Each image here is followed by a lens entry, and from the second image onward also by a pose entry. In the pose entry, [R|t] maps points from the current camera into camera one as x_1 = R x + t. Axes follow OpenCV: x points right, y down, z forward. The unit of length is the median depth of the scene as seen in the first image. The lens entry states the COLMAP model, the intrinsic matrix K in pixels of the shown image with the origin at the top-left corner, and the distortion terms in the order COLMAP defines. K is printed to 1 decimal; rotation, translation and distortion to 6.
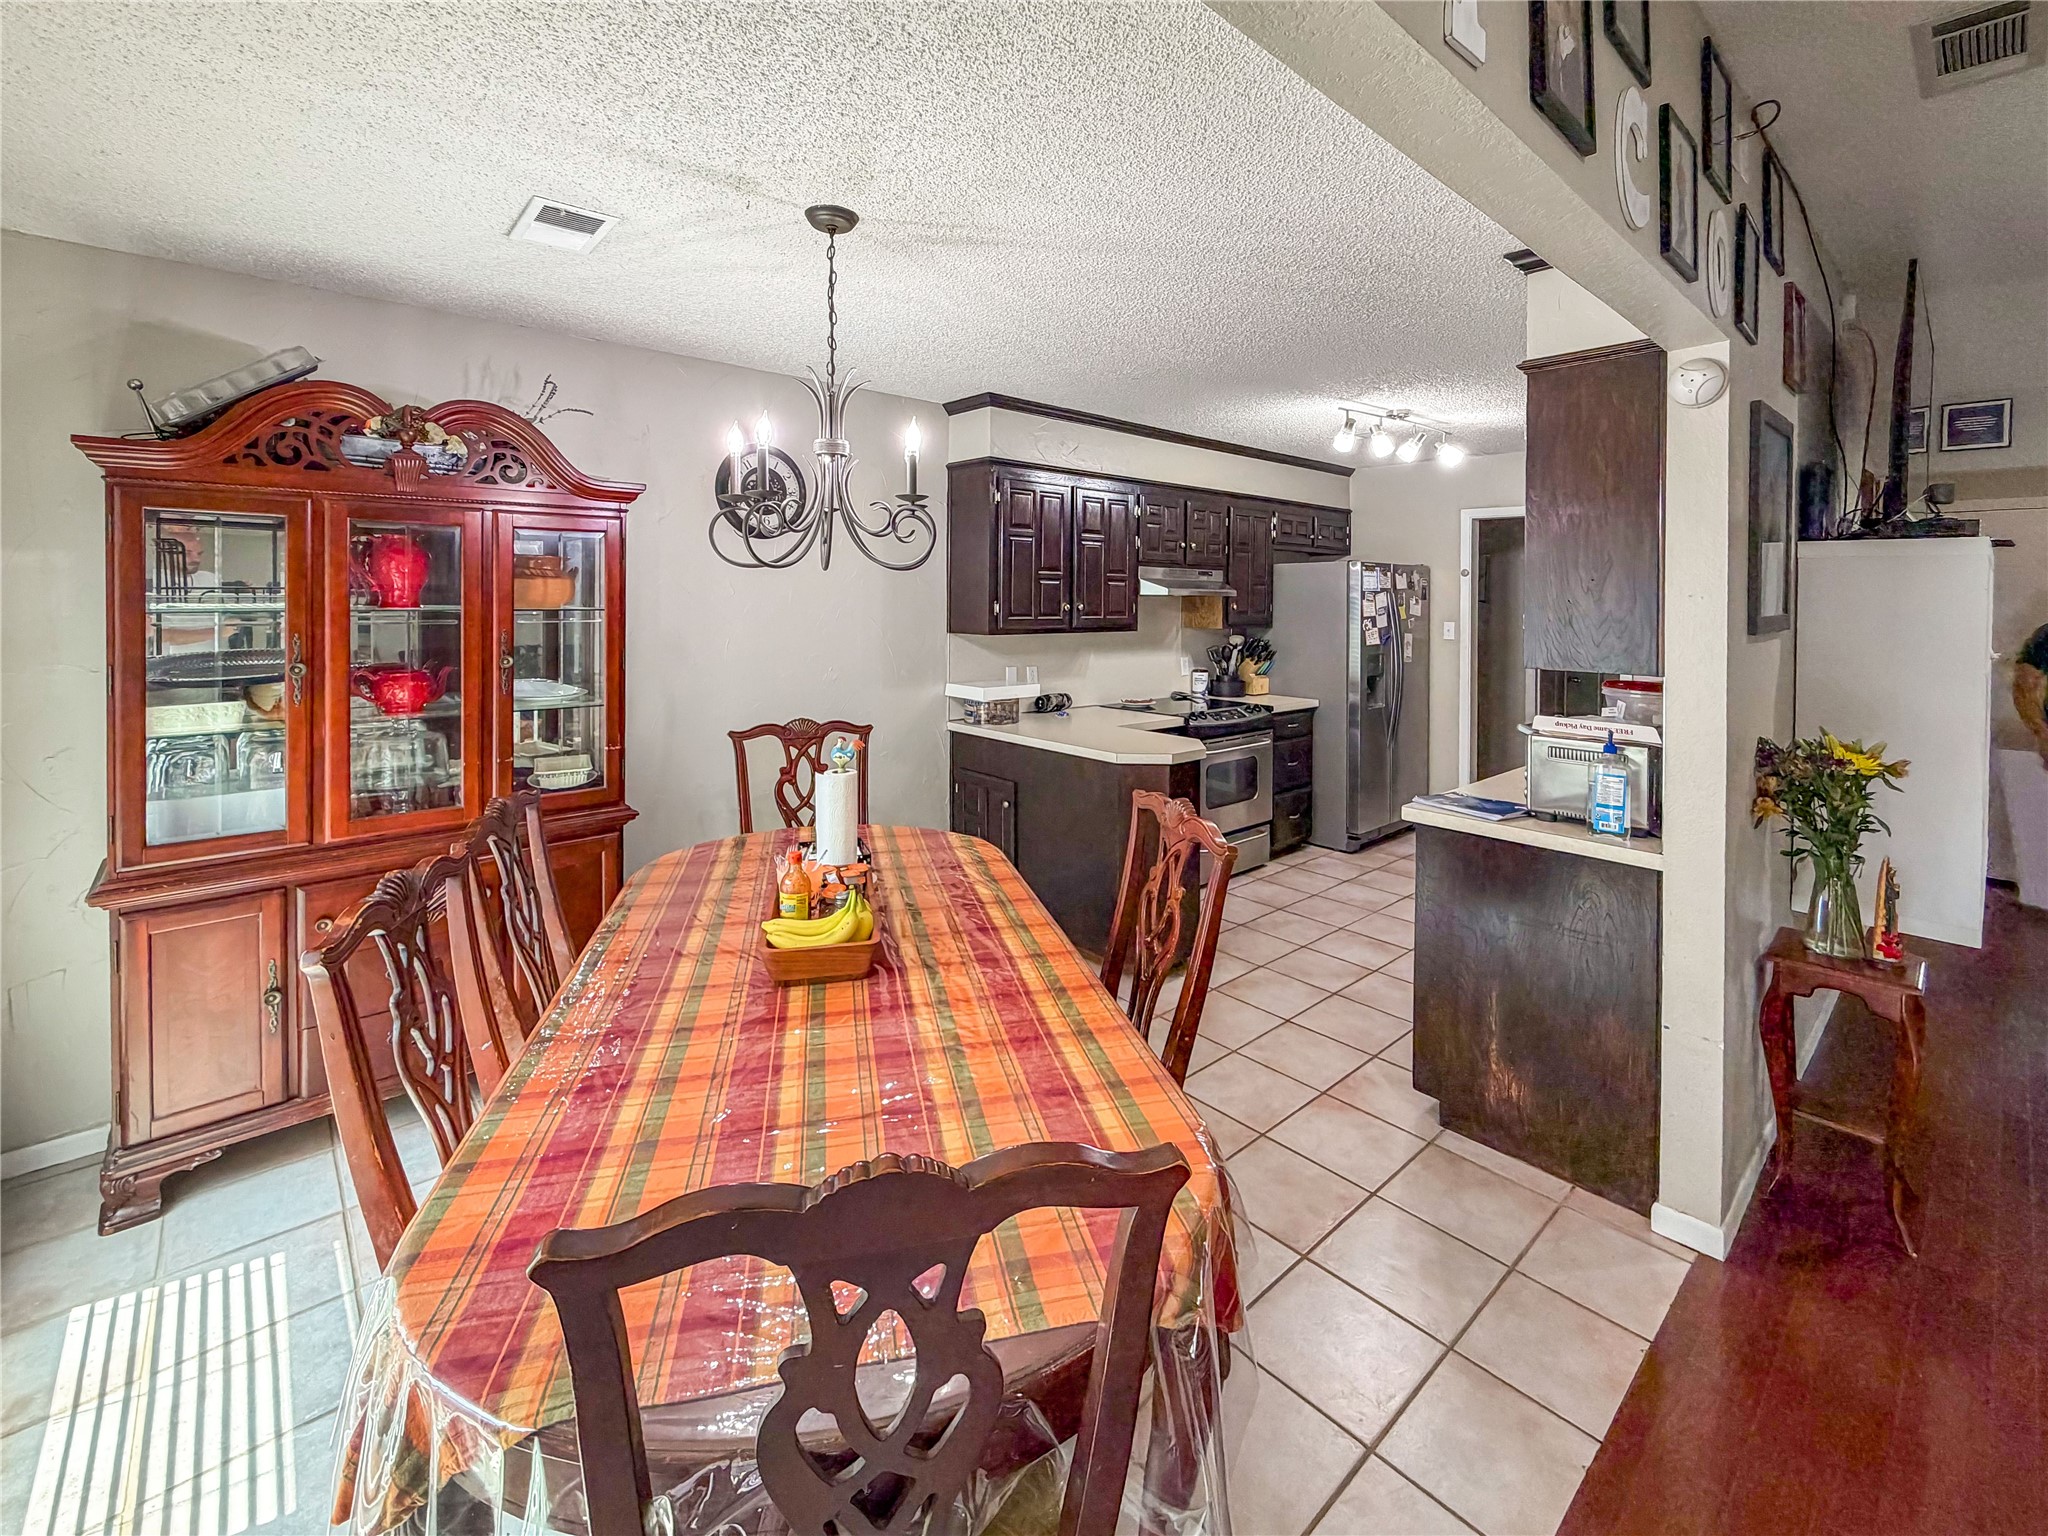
lens RADIAL K [[862.7, 0, 1024.0], [0, 862.7, 768.0], [0, 0, 1]] dist [0.000246, 0.000134]
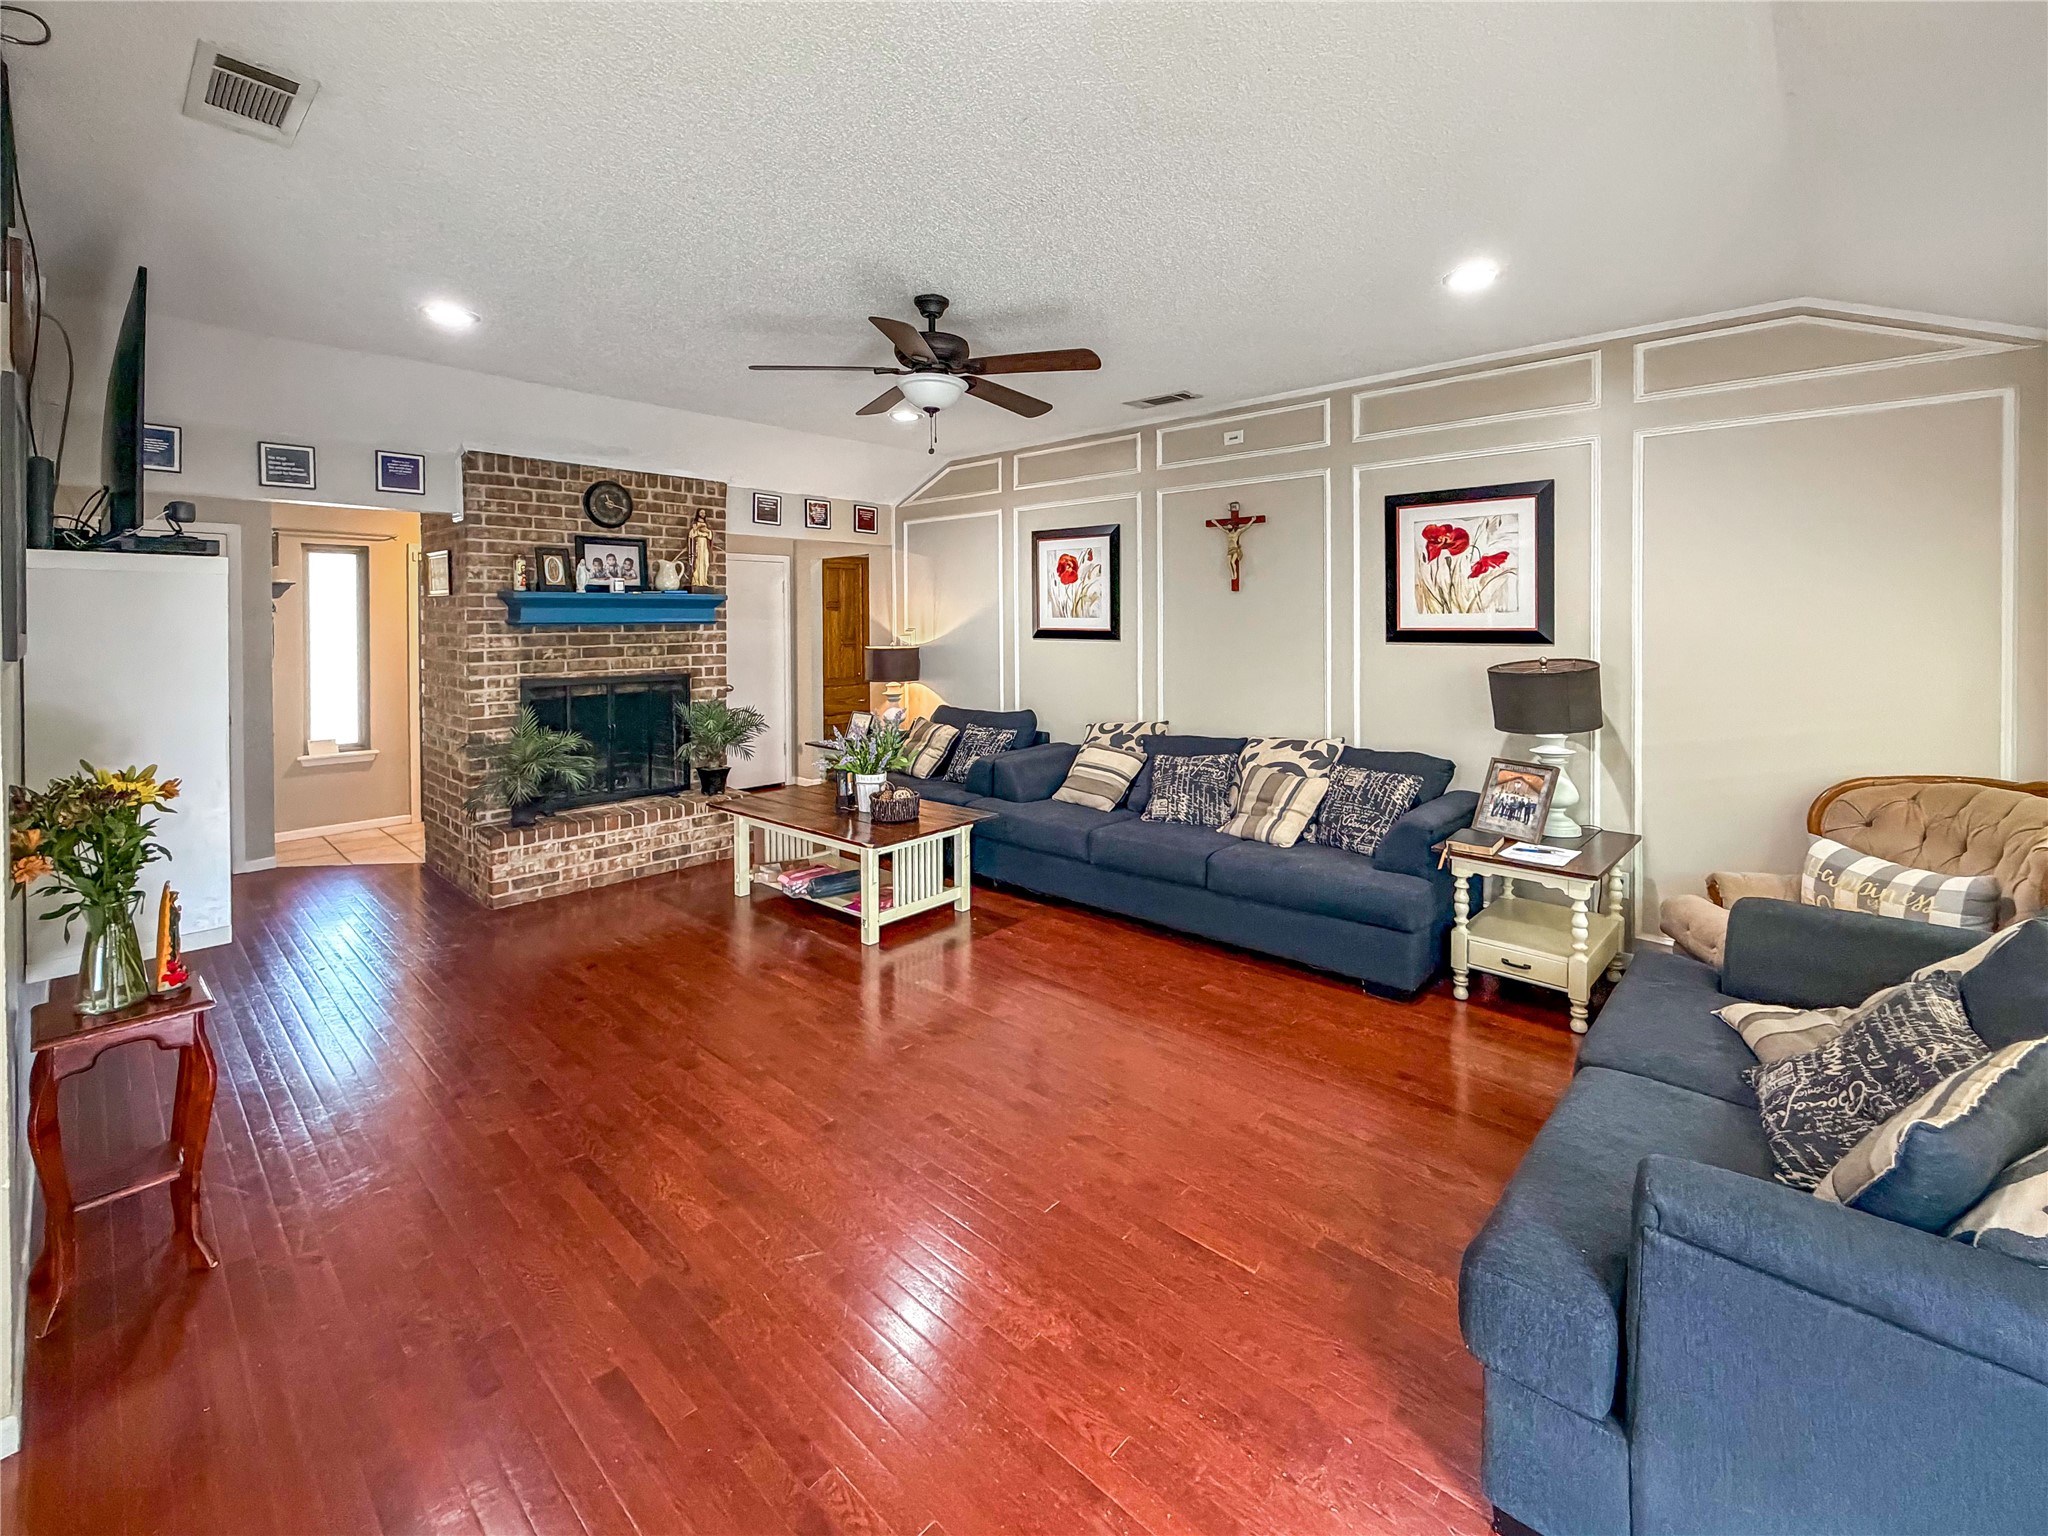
lens RADIAL K [[908.4, 0, 1024.0], [0, 908.4, 768.0], [0, 0, 1]] dist [-0.000183, -0.000060]
pose [[-0.073177, -0.170463, 0.982643, -0.061188], [0.203210, 0.962066, 0.182027, -0.012863], [-0.976397, 0.213004, -0.035761, 0.080221]]
